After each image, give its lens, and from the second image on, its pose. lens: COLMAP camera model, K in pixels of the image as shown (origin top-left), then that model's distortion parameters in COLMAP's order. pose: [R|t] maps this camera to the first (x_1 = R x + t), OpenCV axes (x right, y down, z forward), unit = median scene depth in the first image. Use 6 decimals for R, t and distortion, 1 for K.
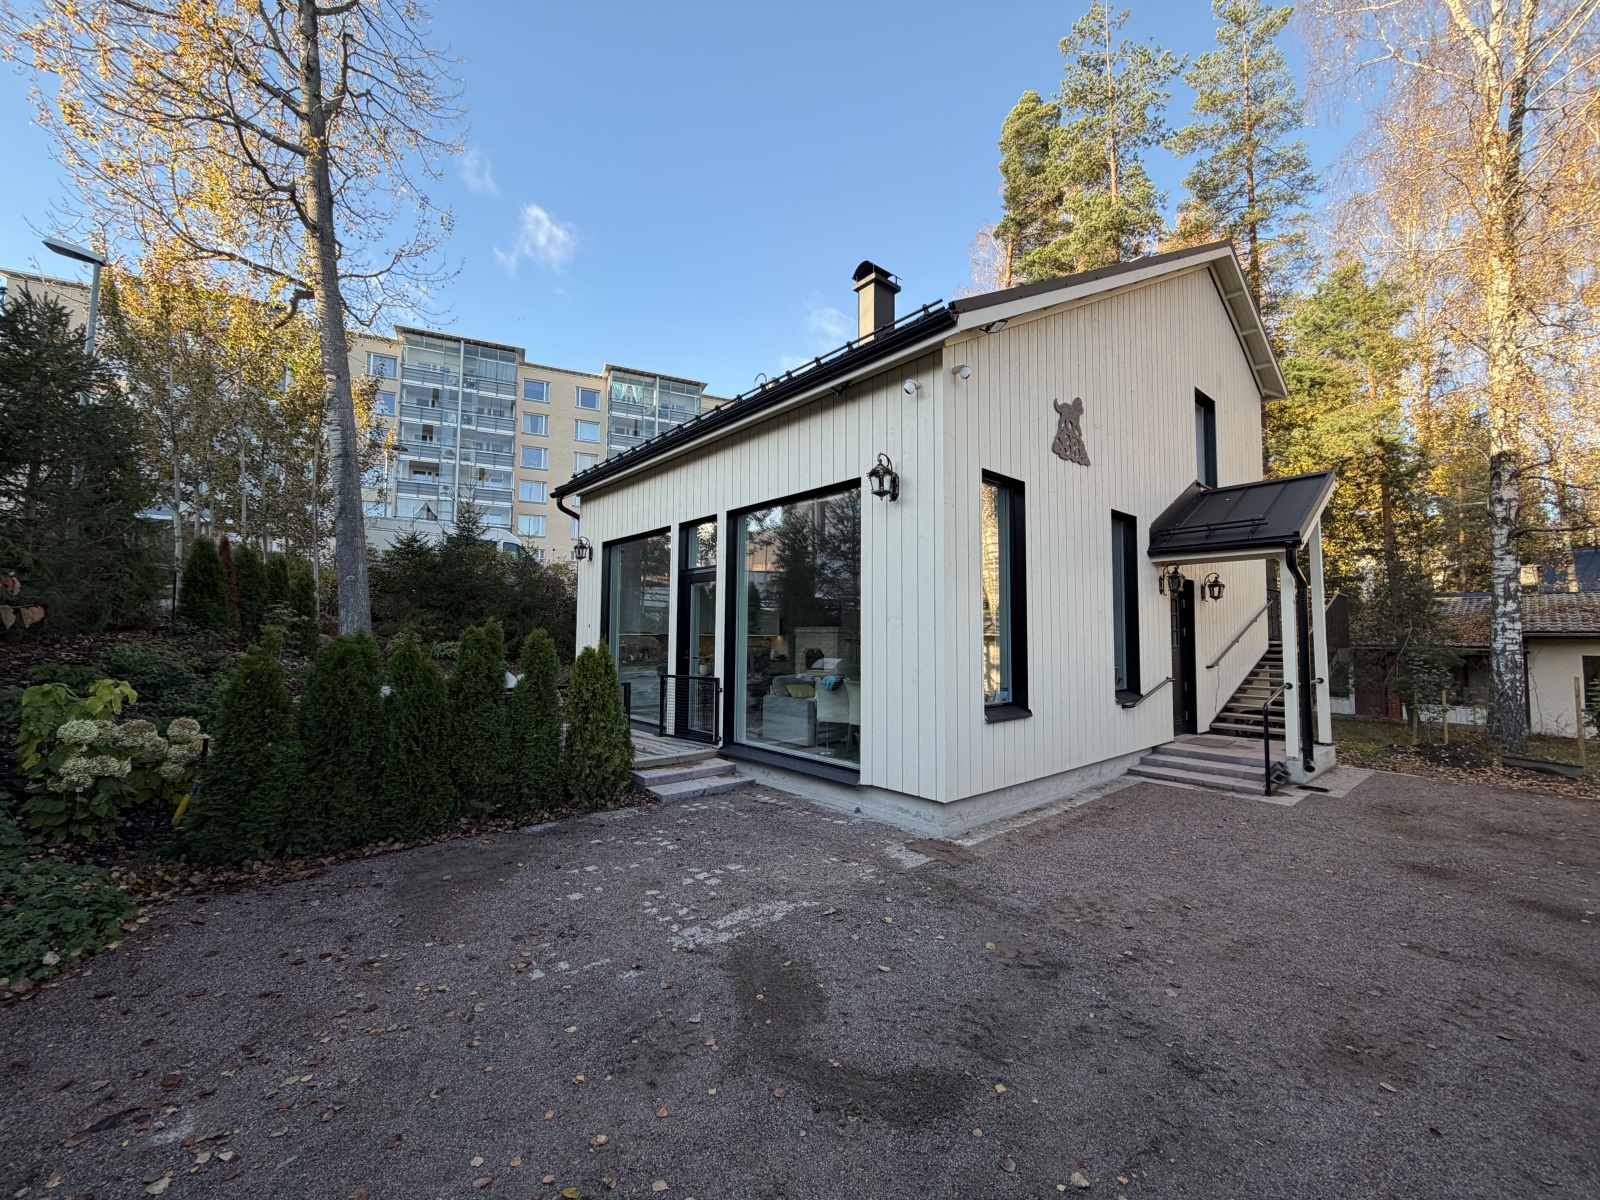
lens RADIAL K [[636.0, 0, 802.9], [0, 636.0, 596.9], [0, 0, 1]] dist [-0.000402, -0.000464]
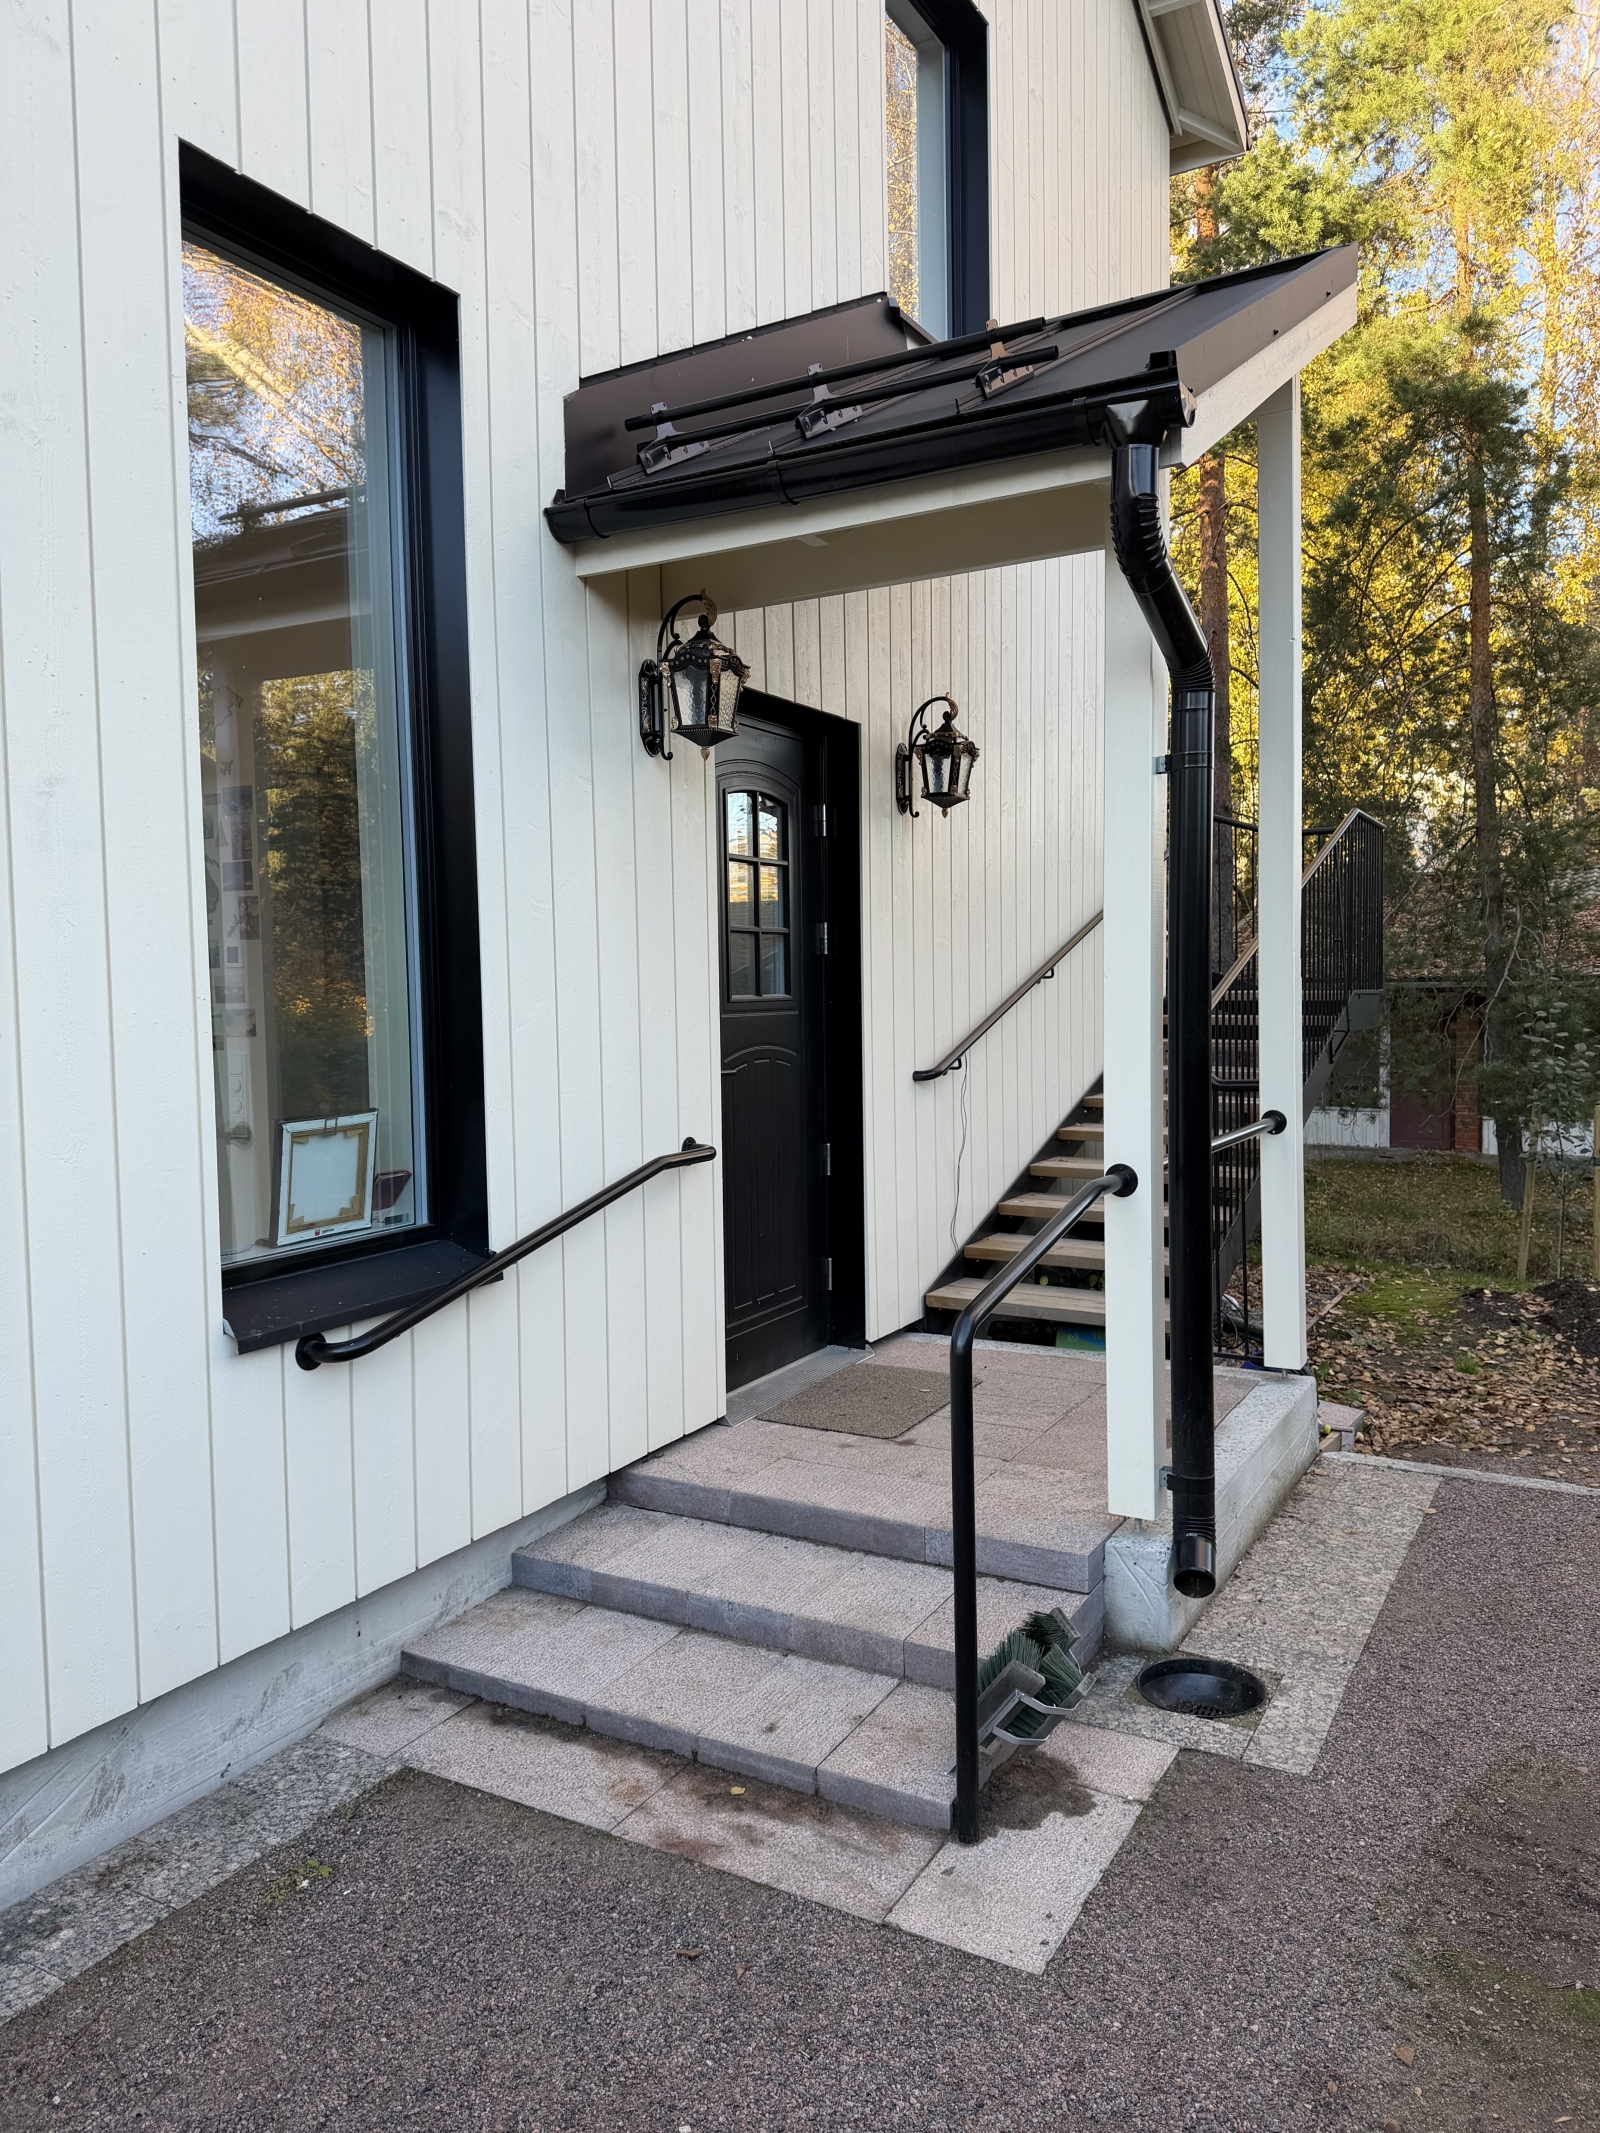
lens RADIAL K [[1497.7, 0, 799.1], [0, 1497.7, 1066.1], [0, 0, 1]] dist [0.053832, -0.061616]
pose [[0.942967, -0.043701, 0.330006, 0.393063], [0.005674, 0.993312, 0.115326, 0.036705], [-0.332839, -0.106876, 0.936908, 0.453312]]
